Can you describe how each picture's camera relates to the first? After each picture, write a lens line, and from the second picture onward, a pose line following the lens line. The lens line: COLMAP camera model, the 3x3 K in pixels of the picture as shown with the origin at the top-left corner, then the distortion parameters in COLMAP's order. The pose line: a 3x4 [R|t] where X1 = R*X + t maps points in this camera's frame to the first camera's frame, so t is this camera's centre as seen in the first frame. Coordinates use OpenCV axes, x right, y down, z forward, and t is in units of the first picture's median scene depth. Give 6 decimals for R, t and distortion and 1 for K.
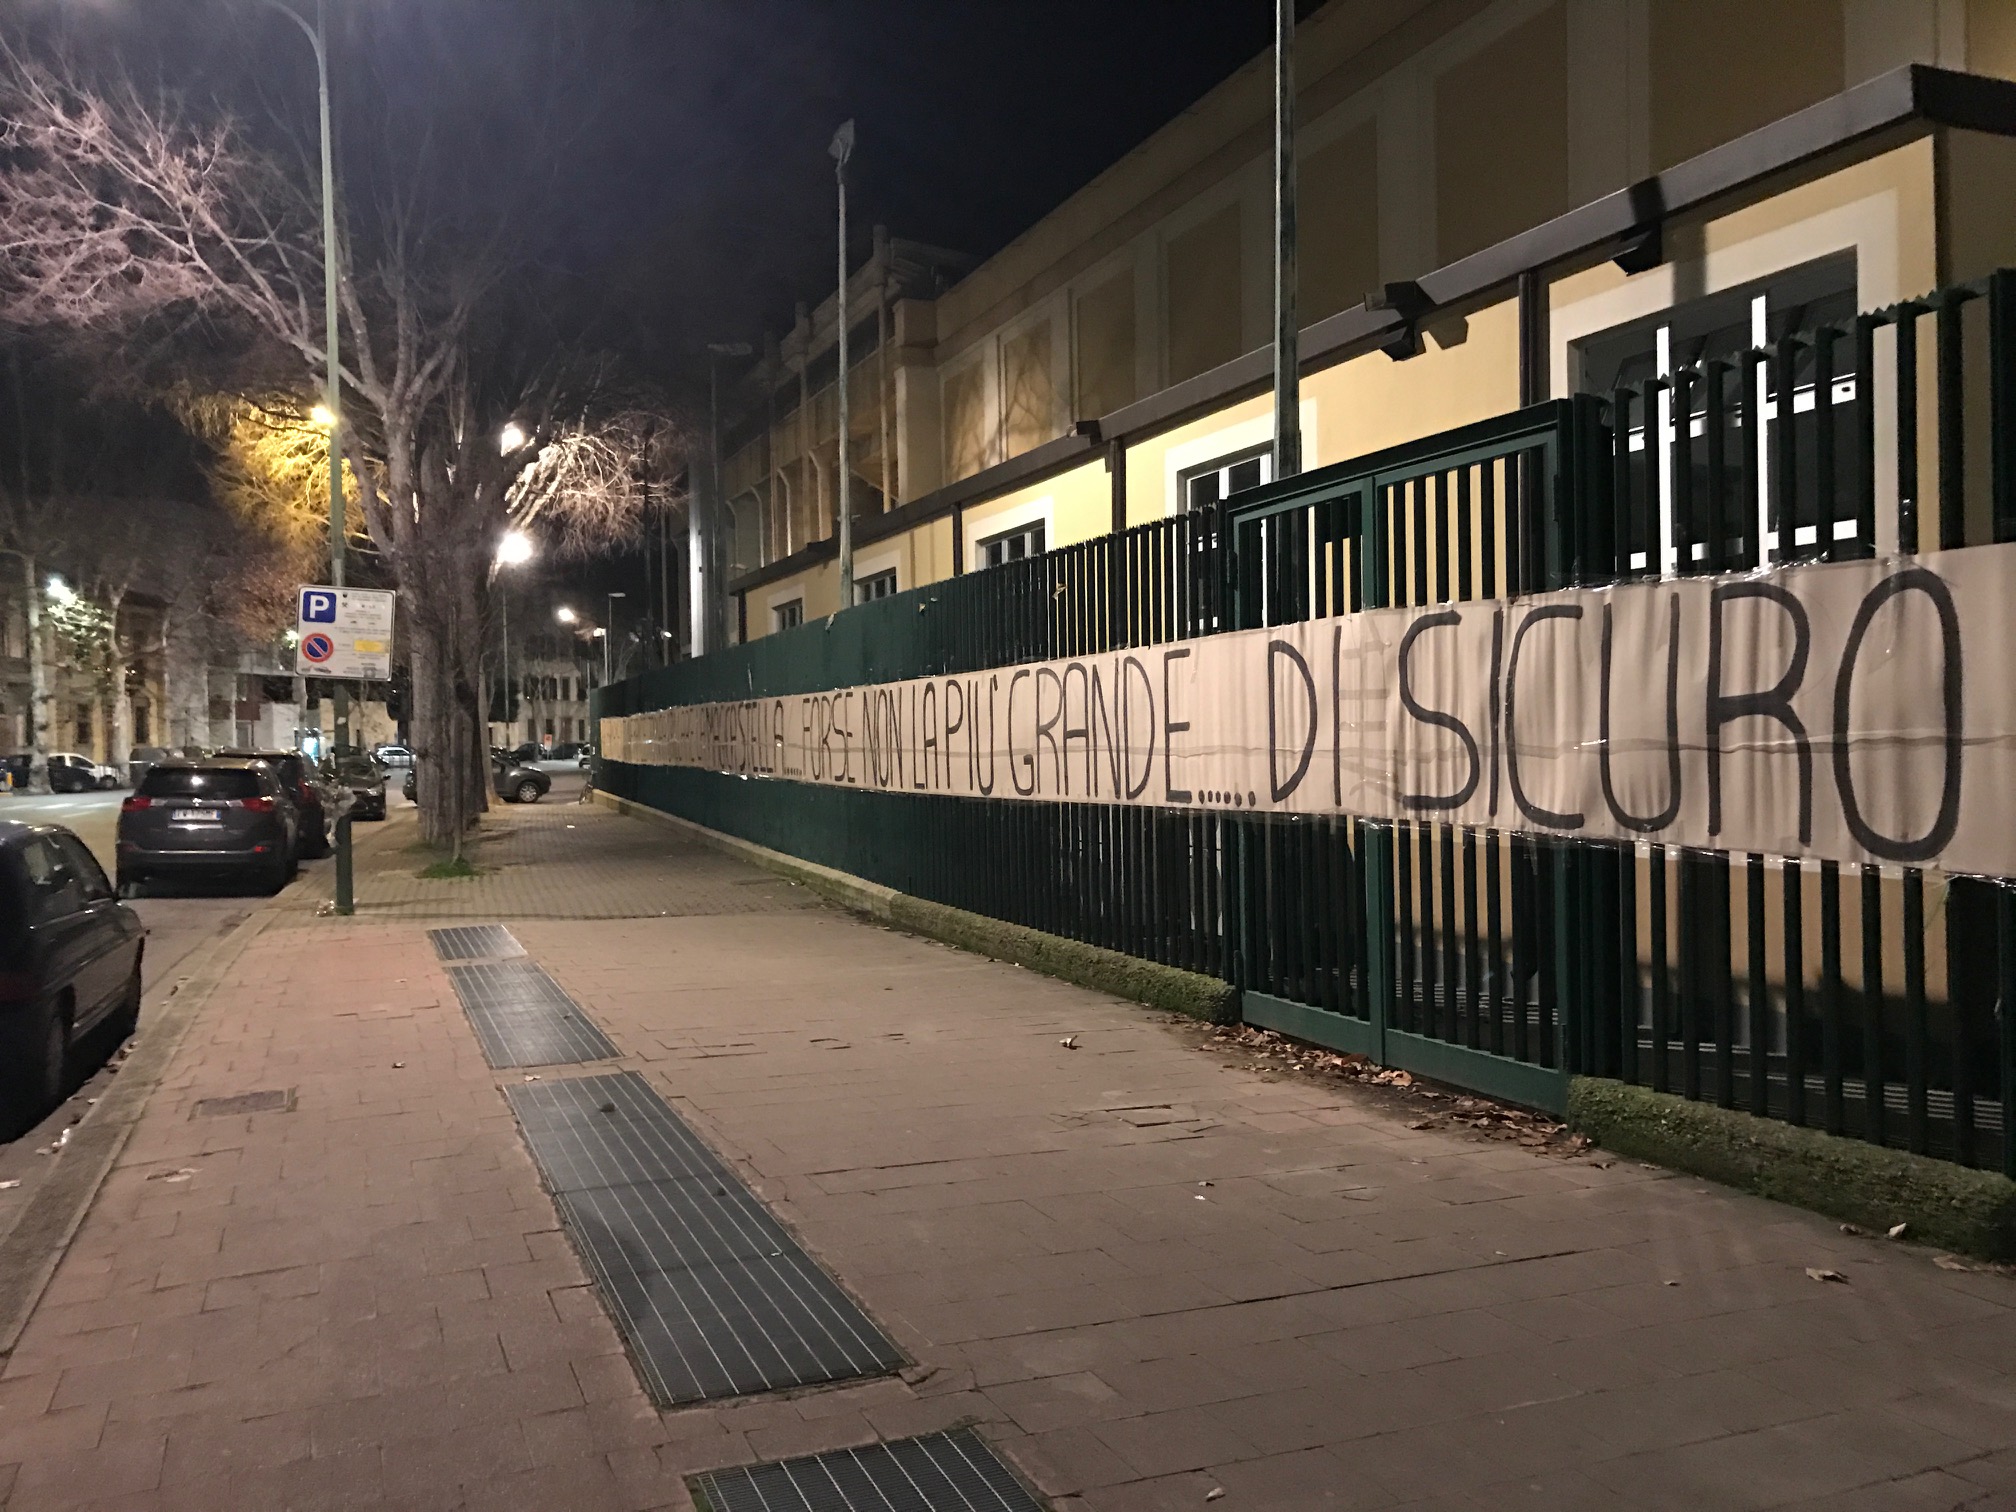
lens RADIAL K [[1676.0, 0, 996.8], [0, 1676.0, 756.2], [0, 0, 1]] dist [0.000045, 0.025273]
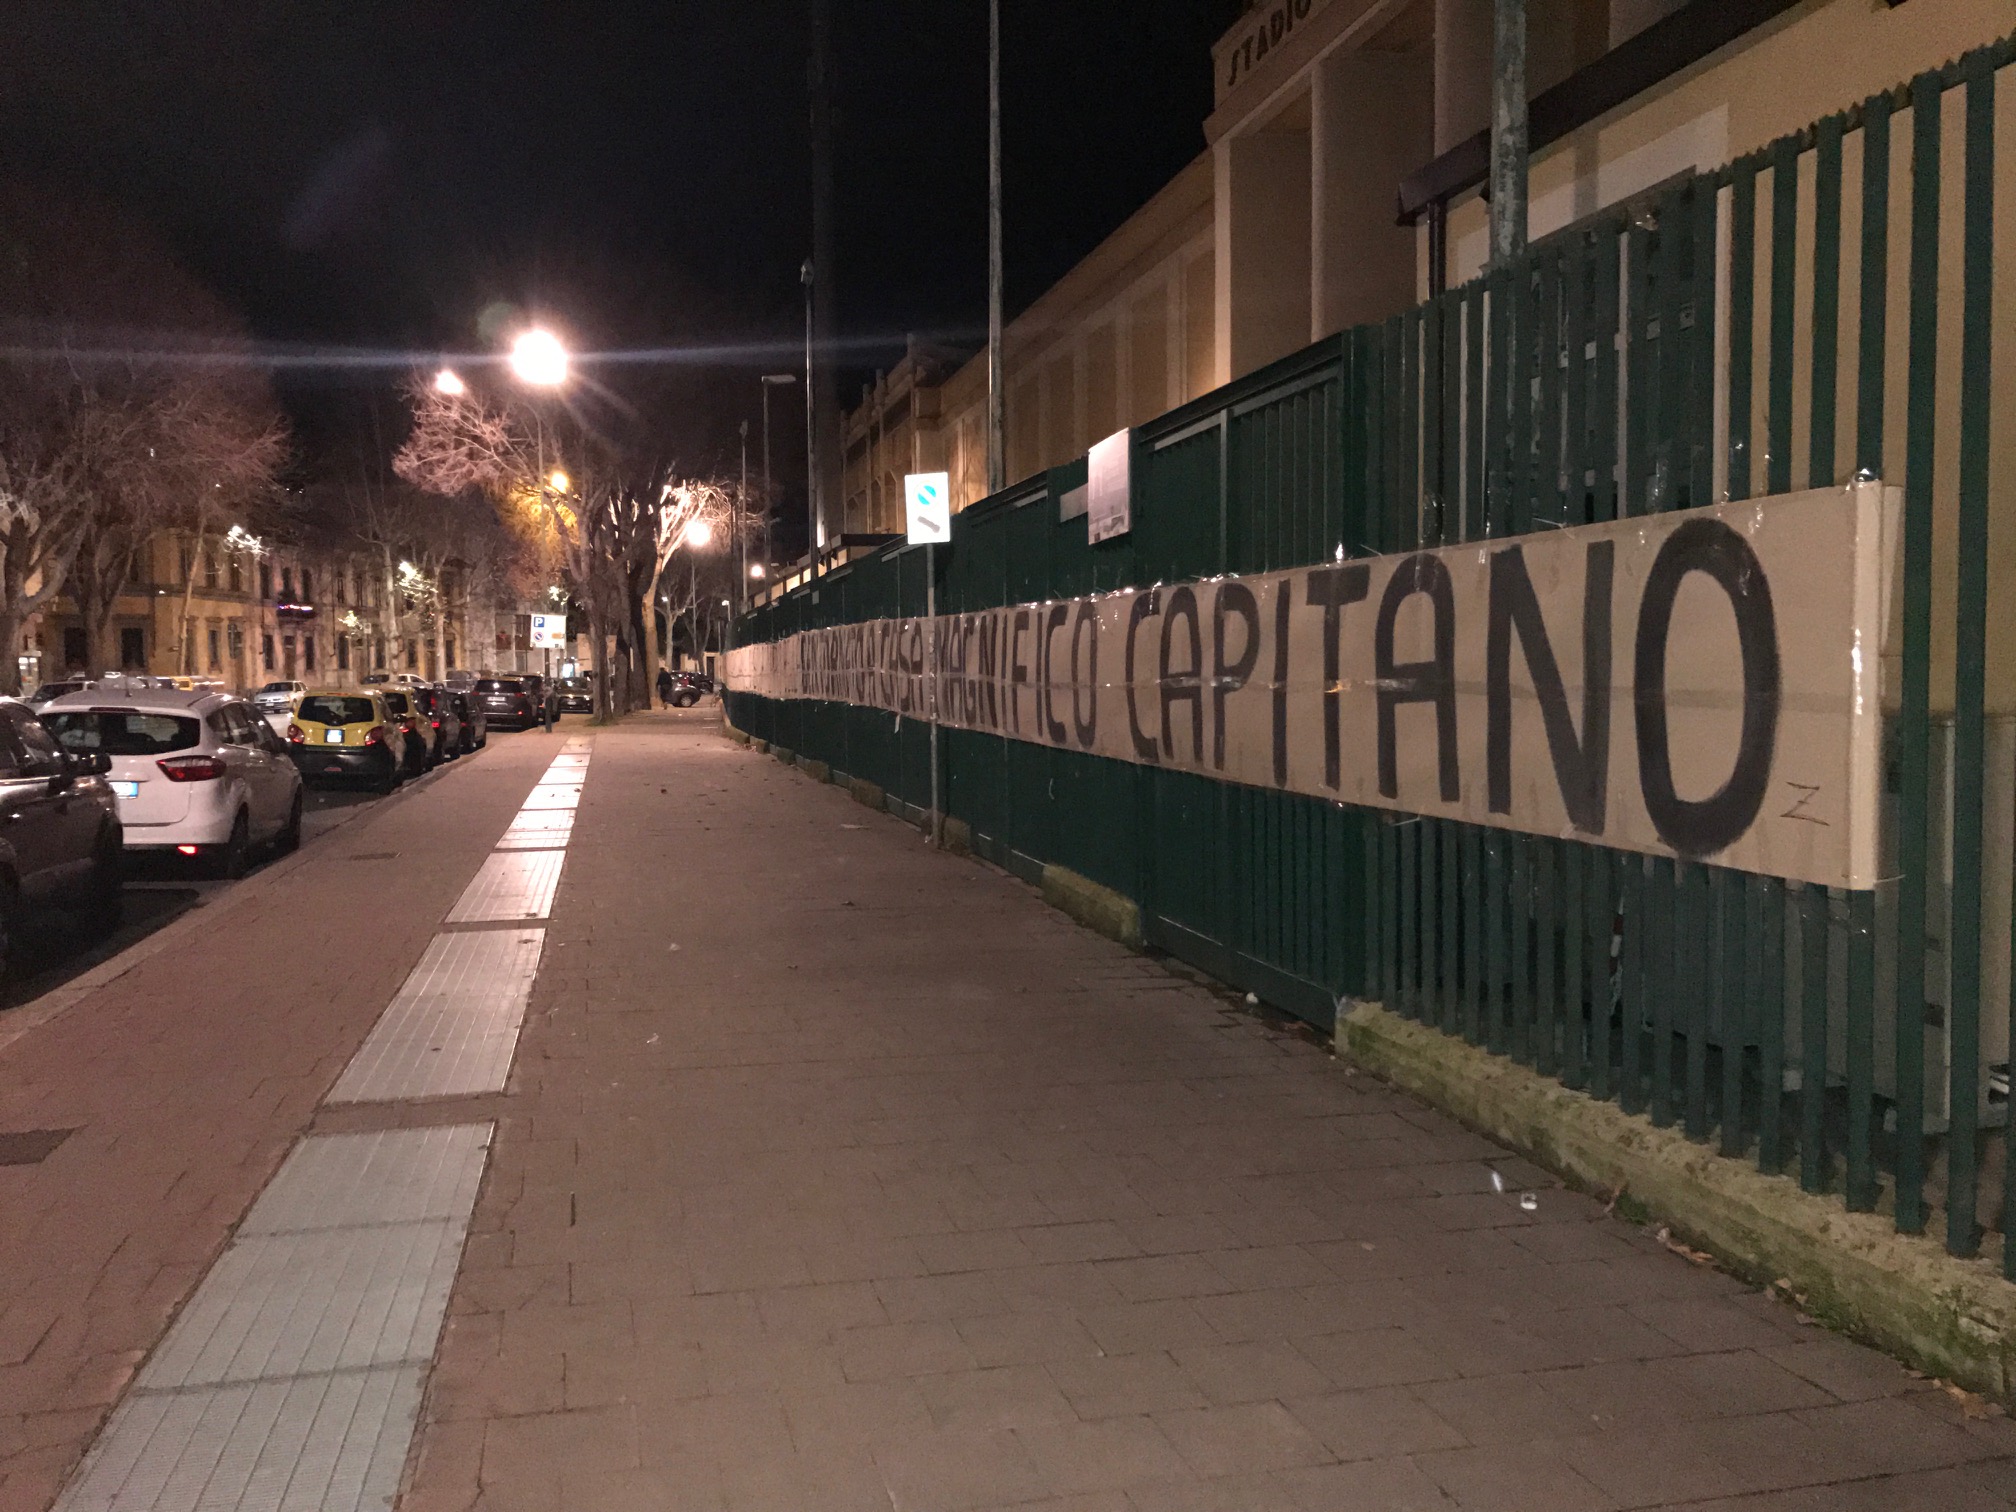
lens RADIAL K [[1676.0, 0, 1021.2], [0, 1676.0, 766.2], [0, 0, 1]] dist [0.000045, 0.025273]
pose [[0.990968, 0.016179, -0.133117, 0.266141], [-0.009711, 0.998747, 0.049095, 0.002229], [0.133744, -0.047359, 0.989884, -0.578551]]
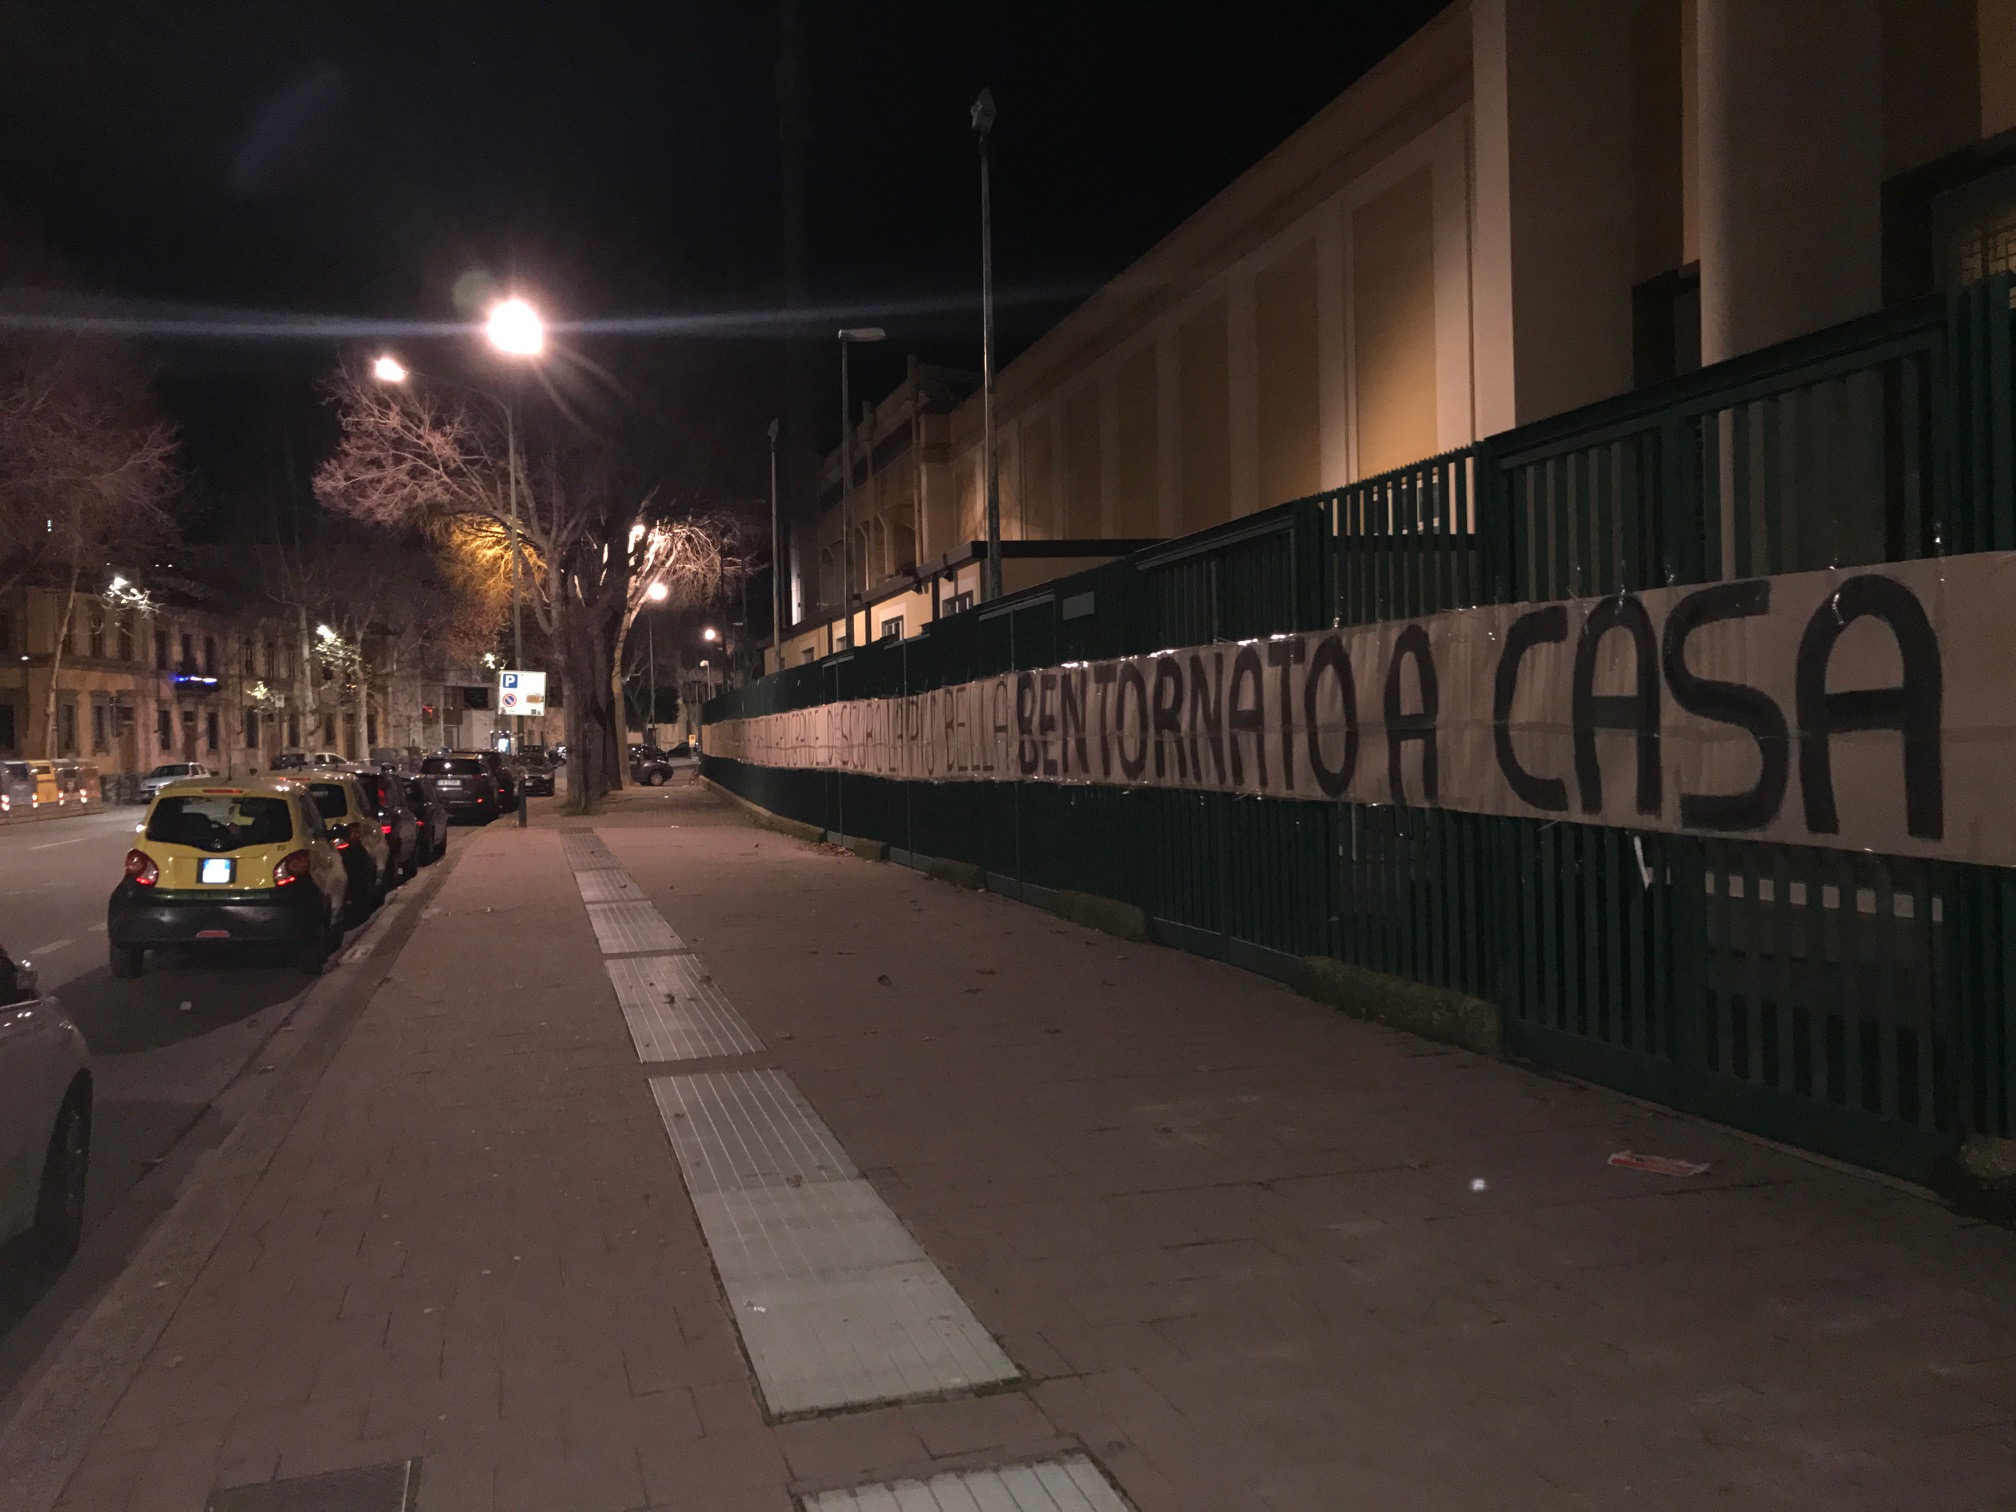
lens RADIAL K [[1676.0, 0, 1001.2], [0, 1676.0, 749.8], [0, 0, 1]] dist [0.000045, 0.025273]
pose [[0.995095, -0.006380, -0.098715, 0.145506], [0.006273, 0.999979, -0.001387, 0.001774], [0.098722, 0.000761, 0.995115, -0.360922]]
